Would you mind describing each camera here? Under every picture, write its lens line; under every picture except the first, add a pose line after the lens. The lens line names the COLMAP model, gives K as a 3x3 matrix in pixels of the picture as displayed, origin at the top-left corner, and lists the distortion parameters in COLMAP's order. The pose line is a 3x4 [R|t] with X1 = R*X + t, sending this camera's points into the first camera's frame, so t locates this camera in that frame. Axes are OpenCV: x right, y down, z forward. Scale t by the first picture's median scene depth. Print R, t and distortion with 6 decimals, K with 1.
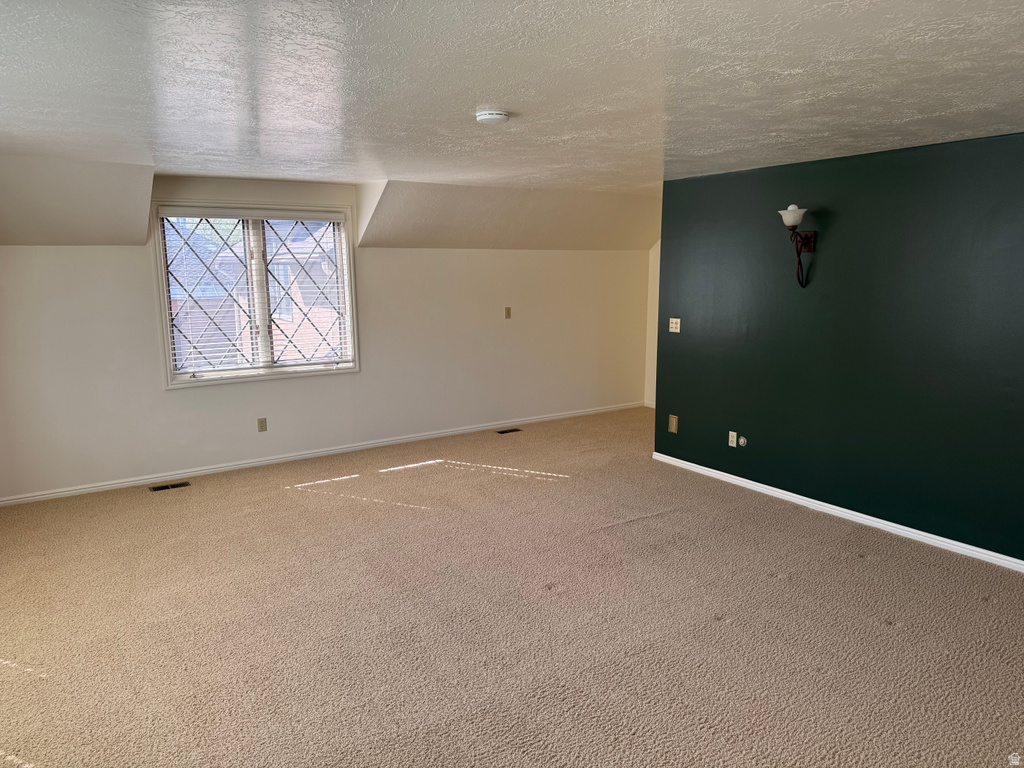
lens RADIAL K [[725.3, 0, 514.1], [0, 725.3, 386.6], [0, 0, 1]] dist [0.096639, -0.108003]
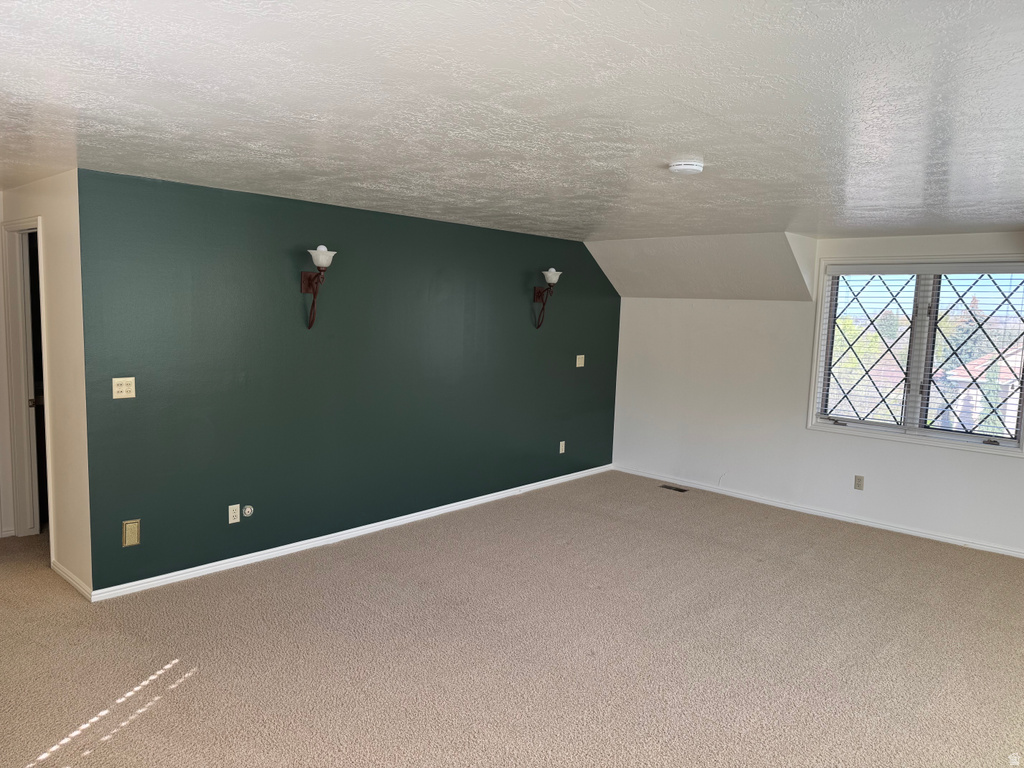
lens RADIAL K [[725.3, 0, 516.0], [0, 725.3, 384.0], [0, 0, 1]] dist [0.096639, -0.108003]
pose [[-0.265451, -0.095121, 0.959421, -0.559625], [0.135753, 0.981520, 0.134872, -0.138956], [-0.954519, 0.166046, -0.247632, 0.879086]]
